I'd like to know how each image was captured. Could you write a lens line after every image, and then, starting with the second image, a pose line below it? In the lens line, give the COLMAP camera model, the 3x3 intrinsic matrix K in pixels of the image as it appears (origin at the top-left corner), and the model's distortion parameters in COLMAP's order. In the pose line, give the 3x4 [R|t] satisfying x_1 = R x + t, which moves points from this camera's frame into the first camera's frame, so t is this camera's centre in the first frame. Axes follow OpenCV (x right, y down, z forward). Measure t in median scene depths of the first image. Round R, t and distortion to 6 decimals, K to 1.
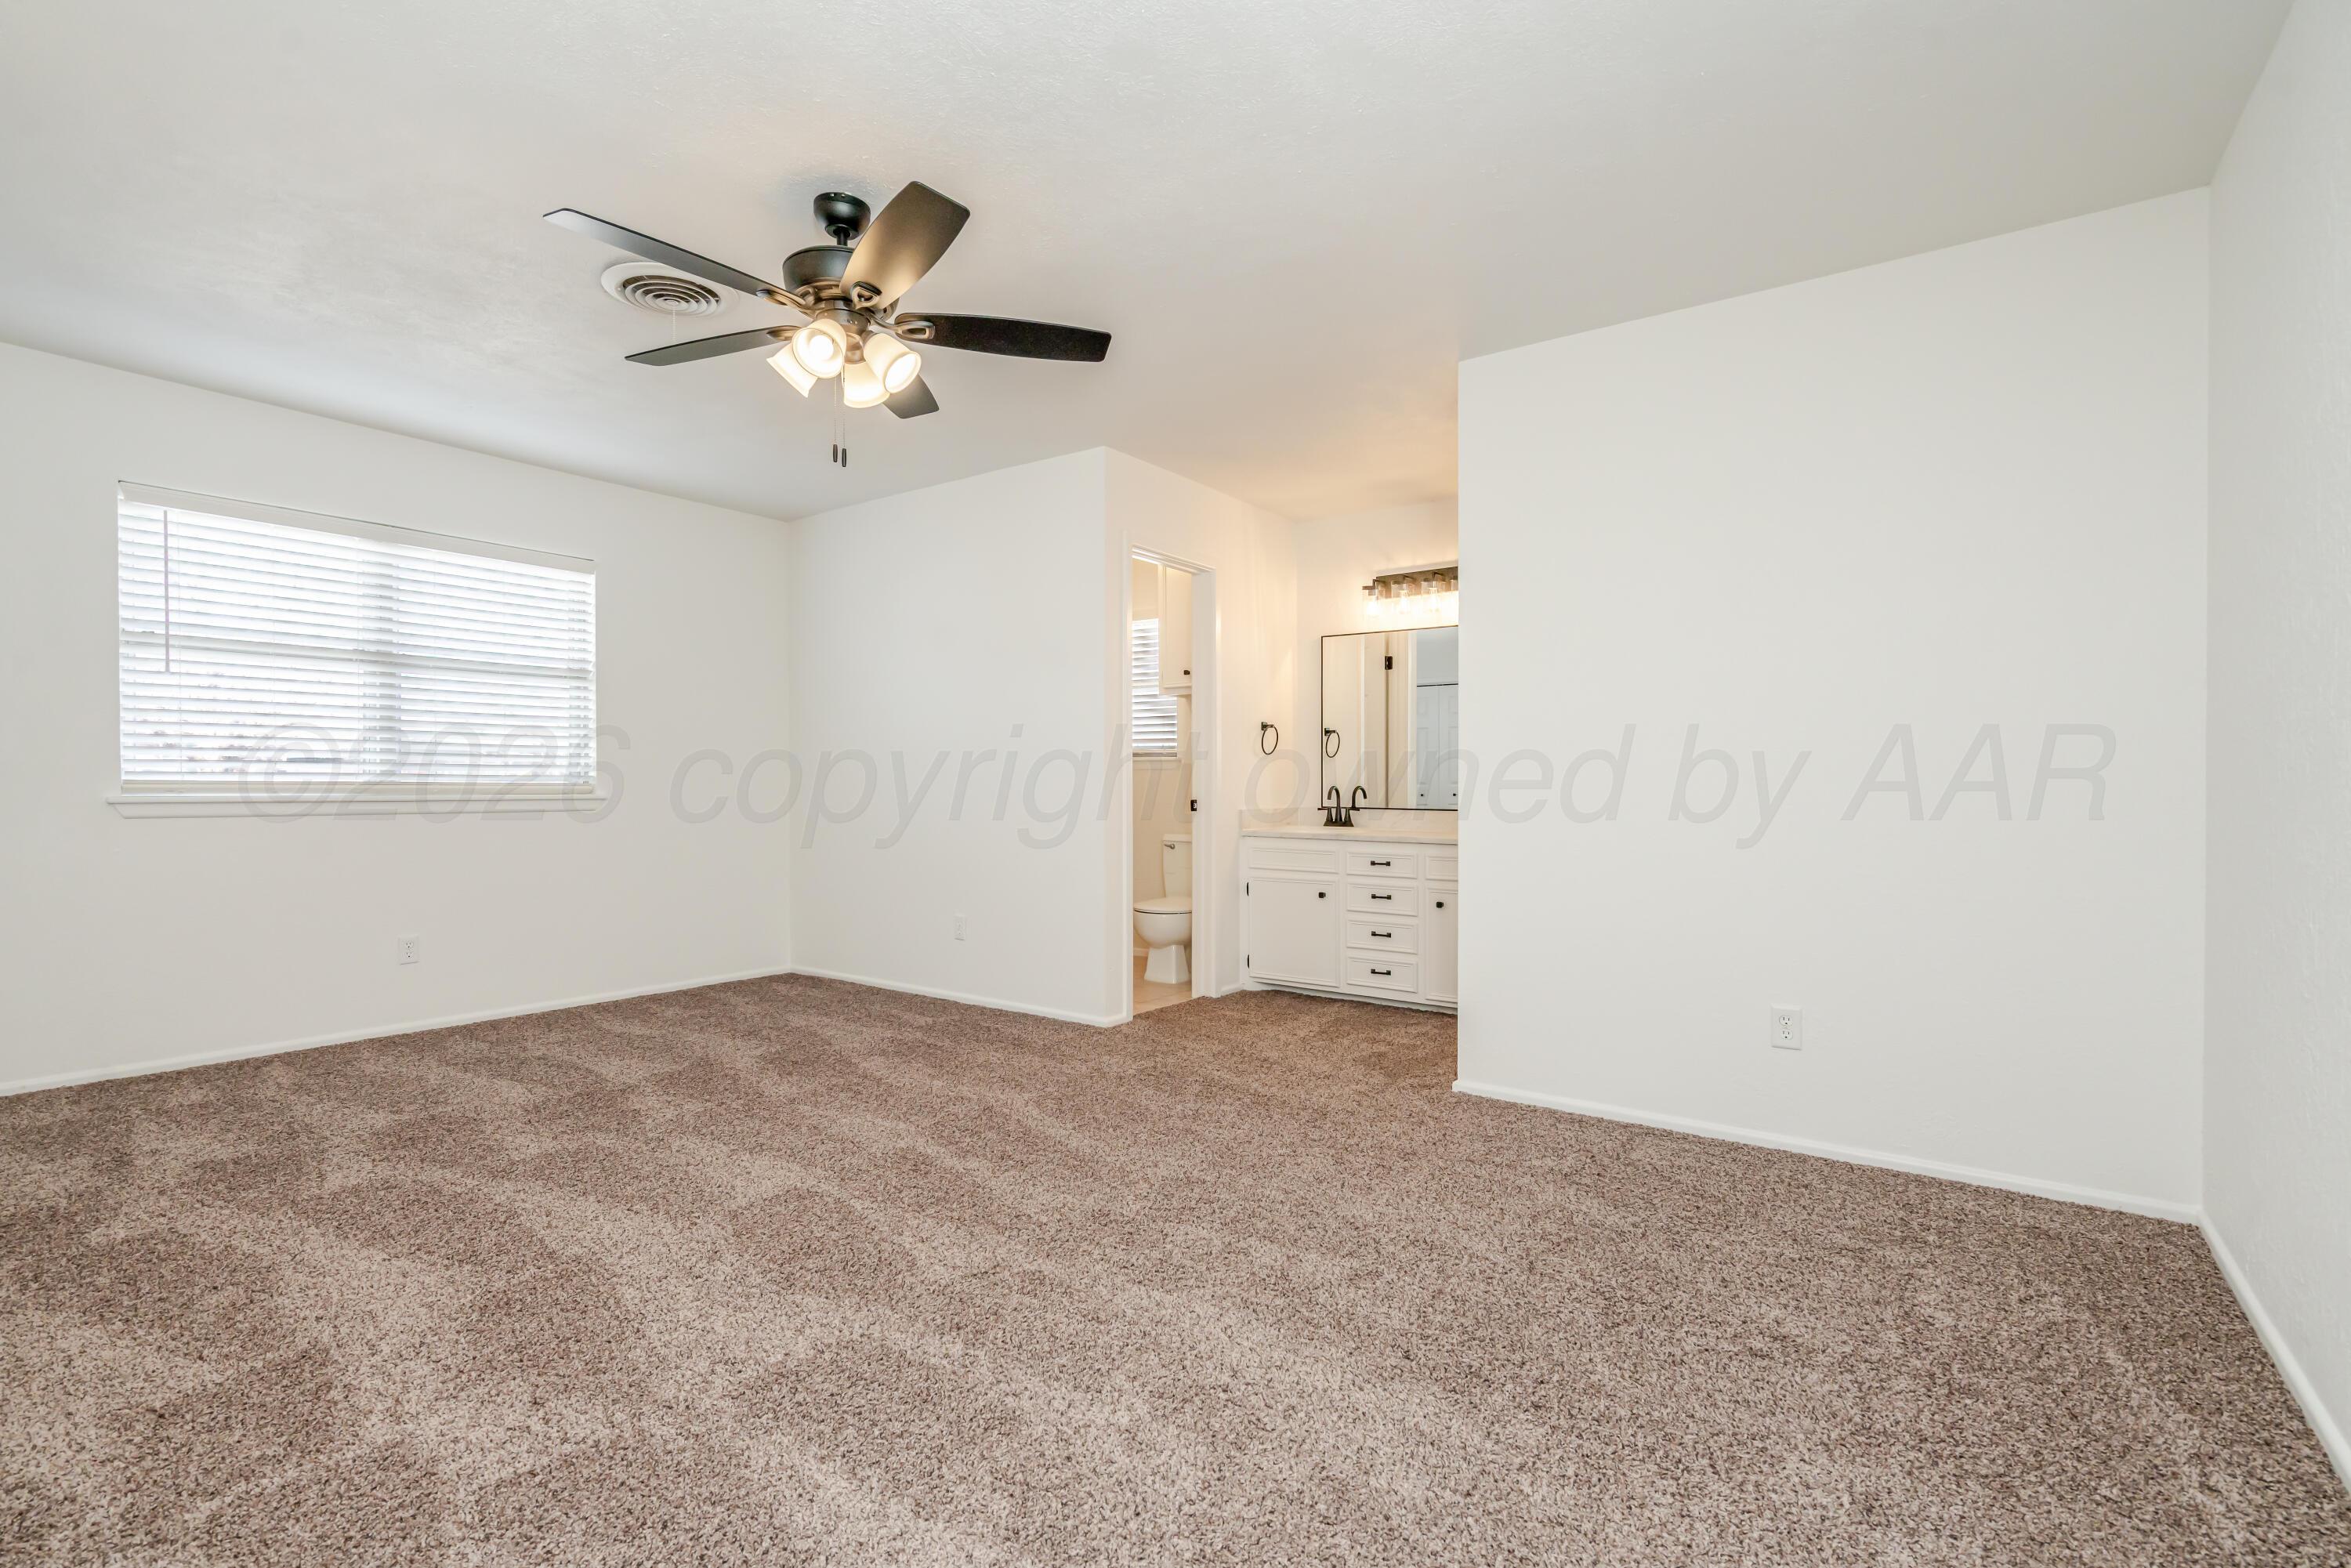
lens RADIAL K [[1067.1, 0, 1175.5], [0, 1067.1, 784.0], [0, 0, 1]] dist [-0.000952, 0.000095]
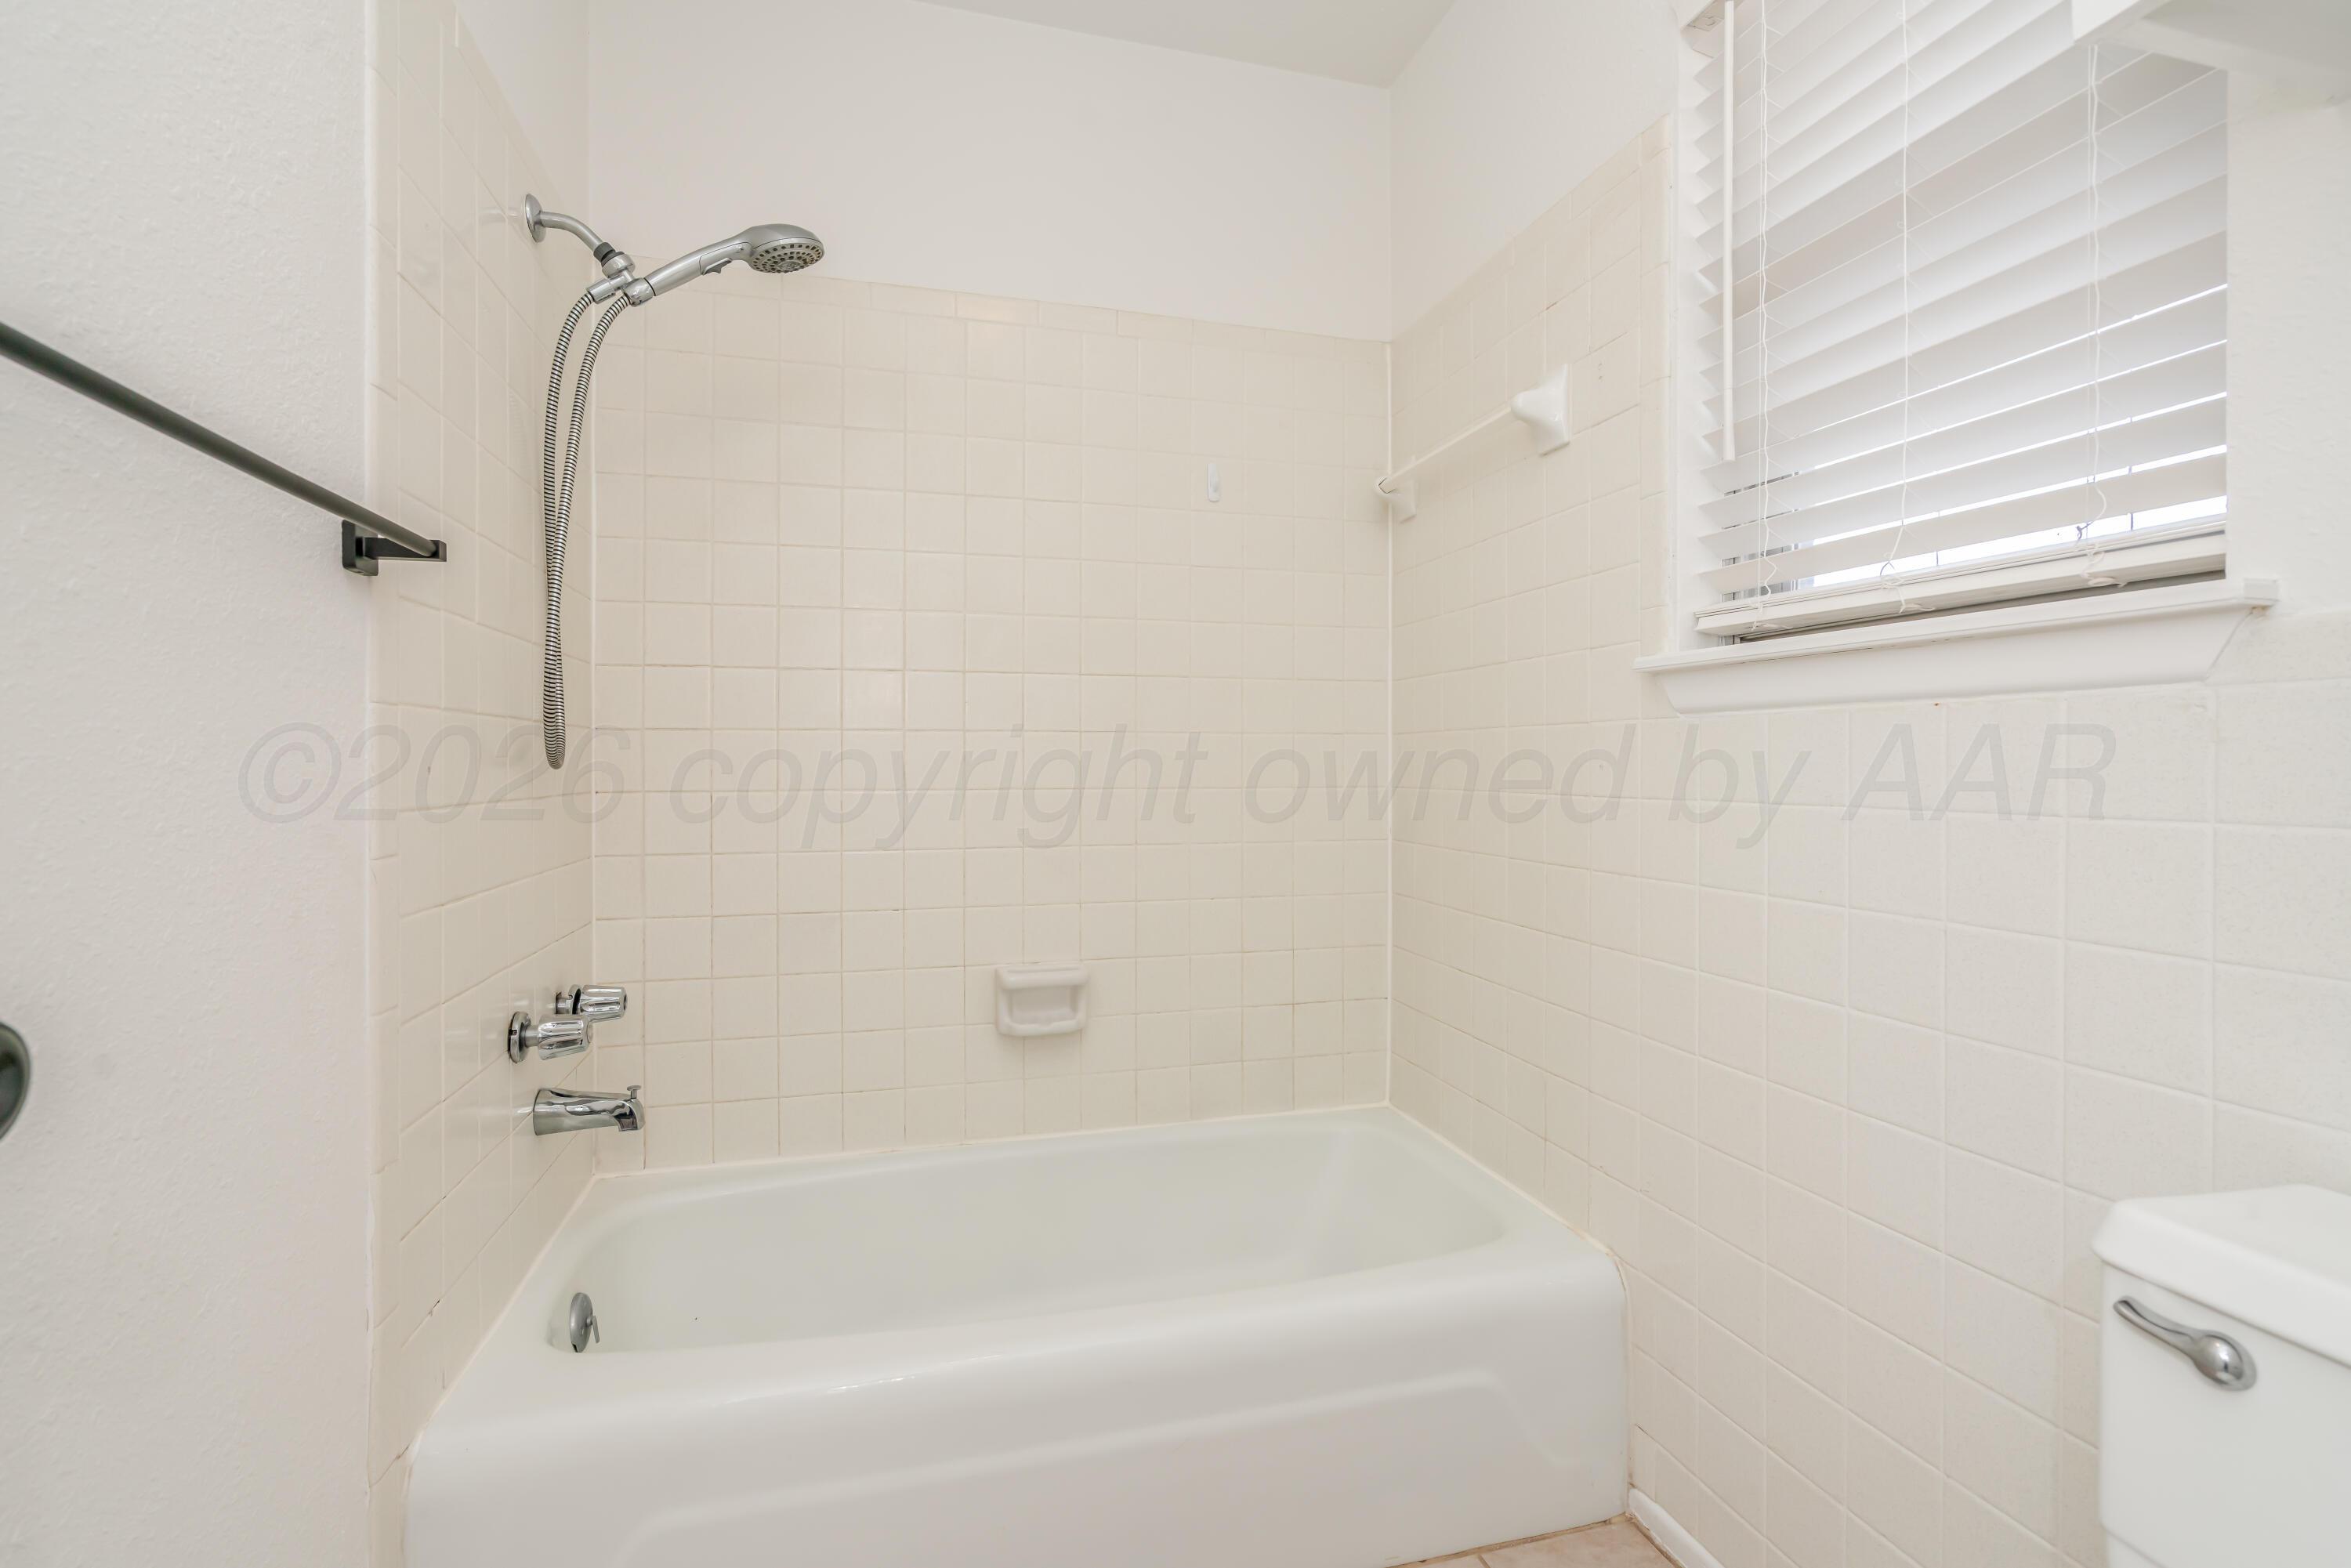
lens RADIAL K [[1067.1, 0, 1175.5], [0, 1067.1, 784.0], [0, 0, 1]] dist [-0.000952, 0.000095]
pose [[0.795018, 0.013621, -0.606433, -0.025641], [0.019355, 0.998669, 0.047805, -0.011483], [0.606277, -0.049743, 0.793696, 0.922441]]
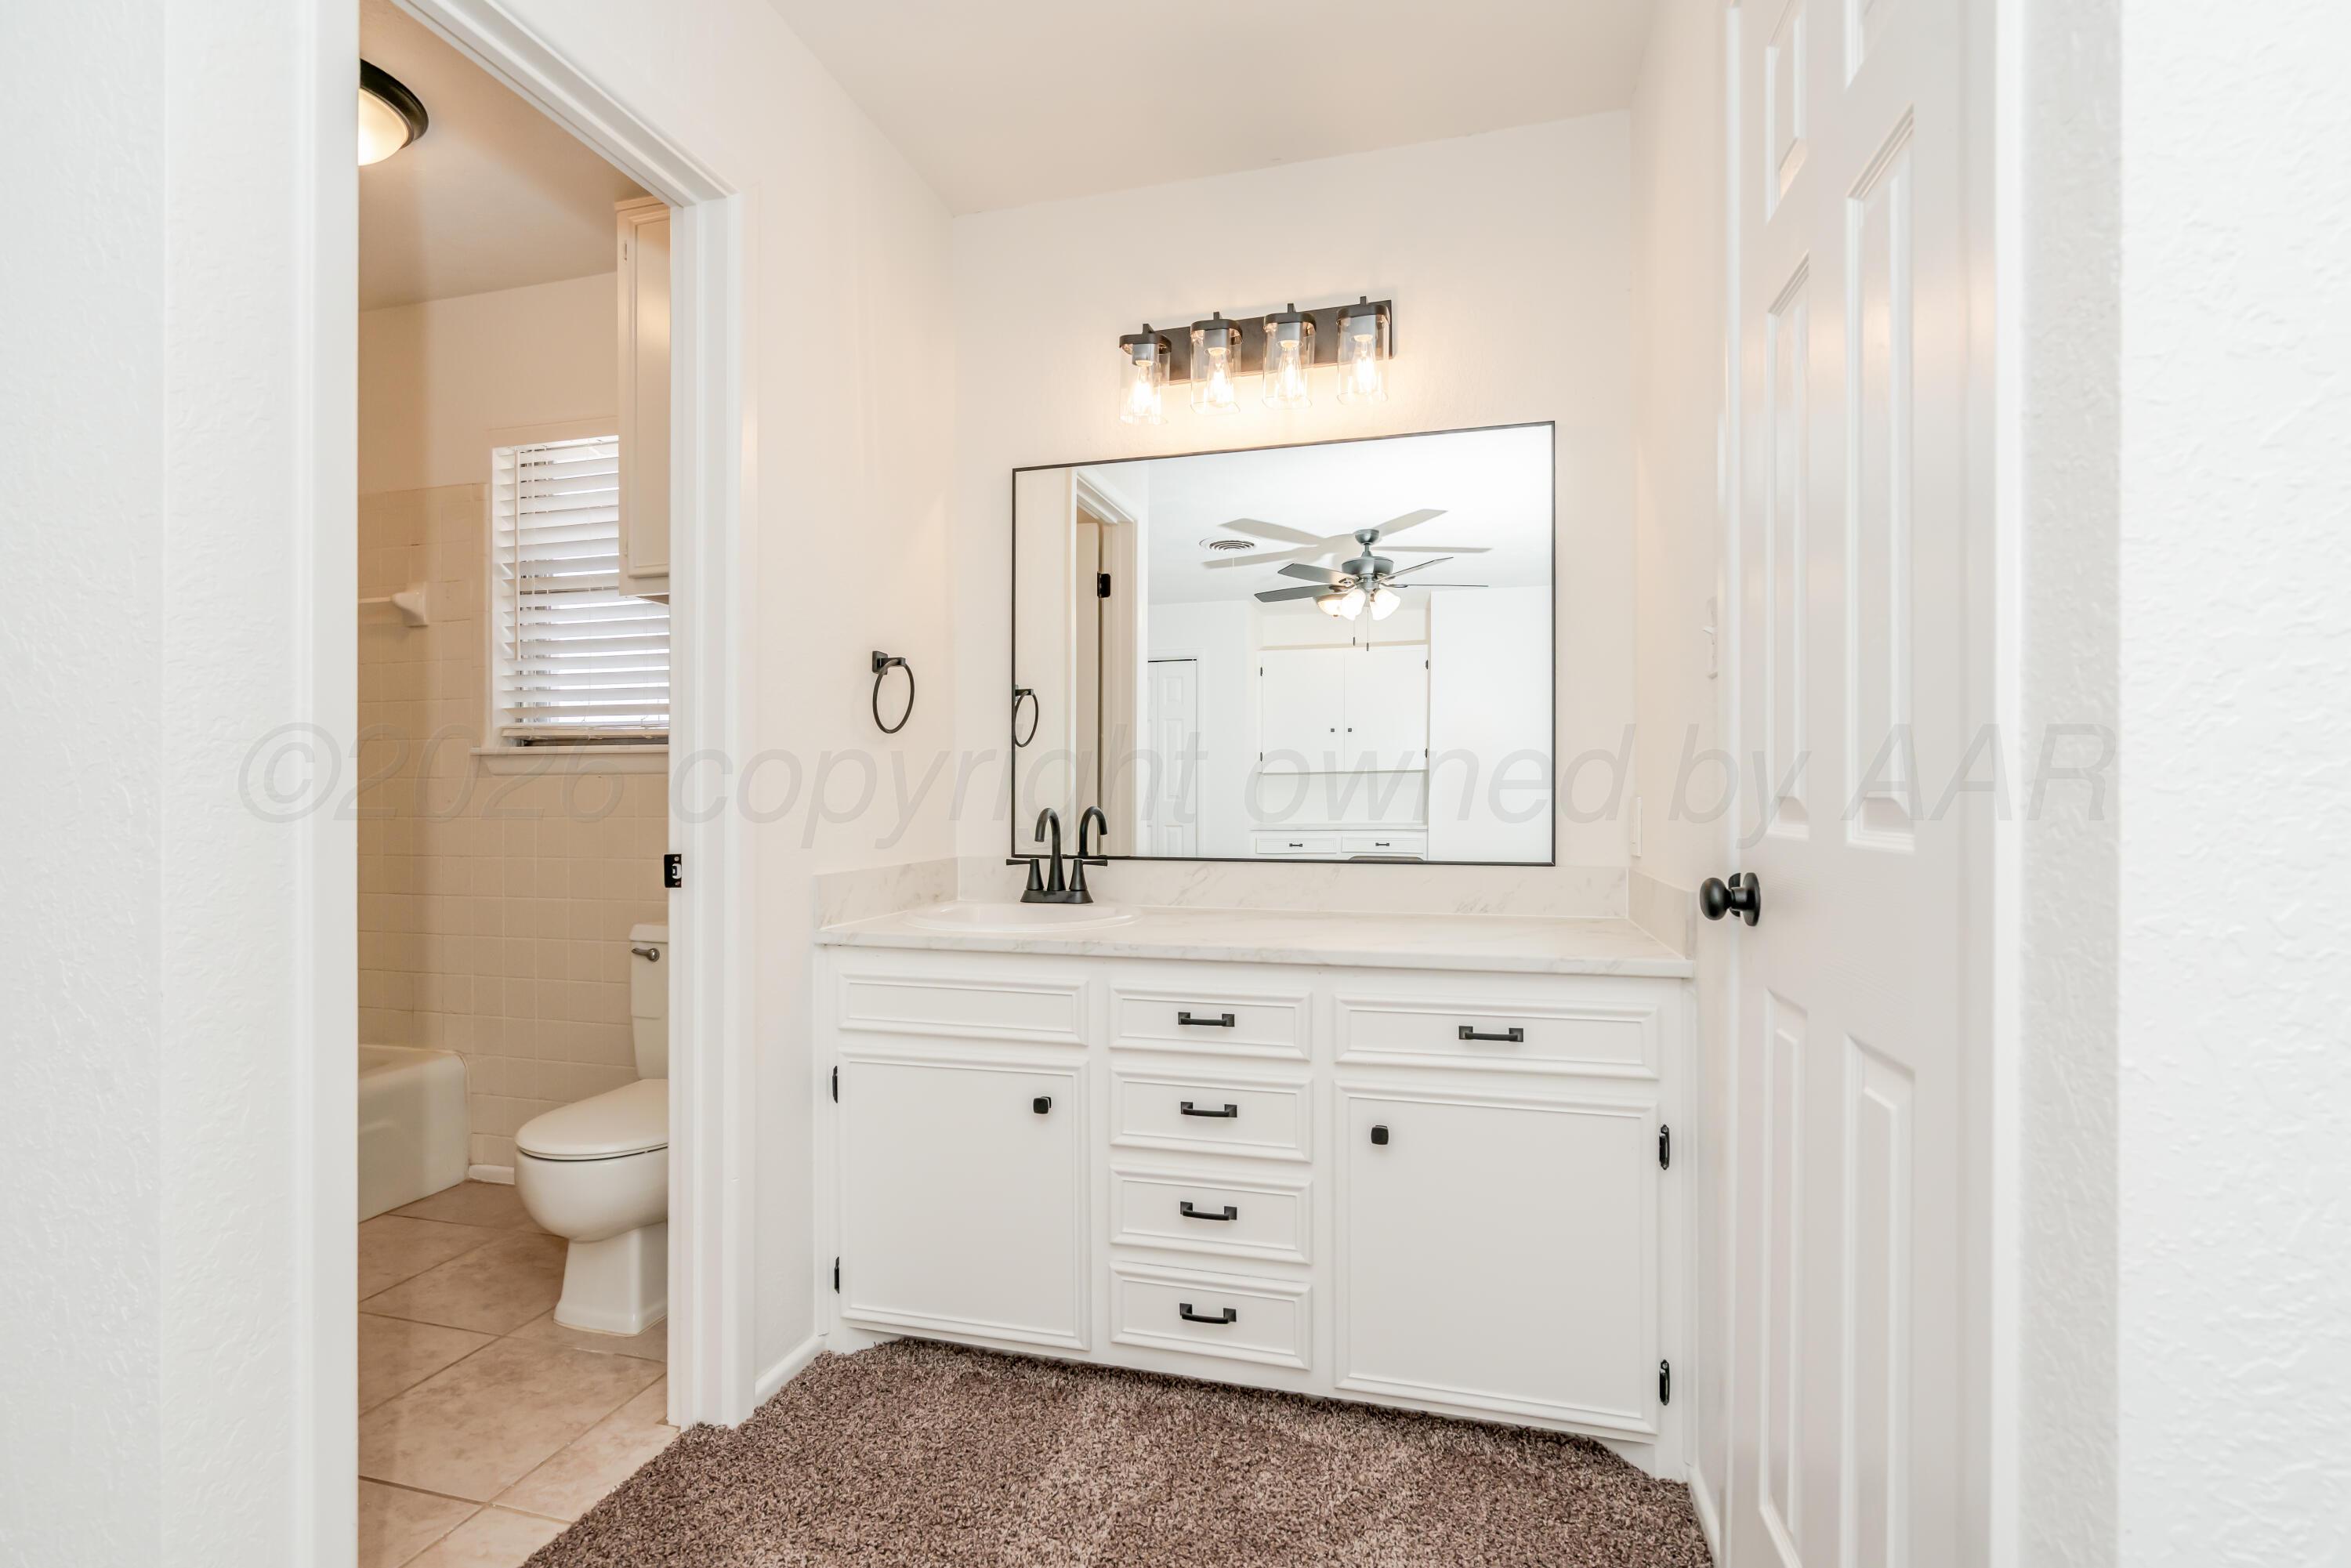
lens RADIAL K [[1067.1, 0, 1175.5], [0, 1067.1, 784.0], [0, 0, 1]] dist [-0.000952, 0.000095]
pose [[0.935972, -0.000793, 0.352072, 0.045697], [0.003667, 0.999965, -0.007495, -0.004696], [-0.352054, 0.008306, 0.935943, 0.581437]]
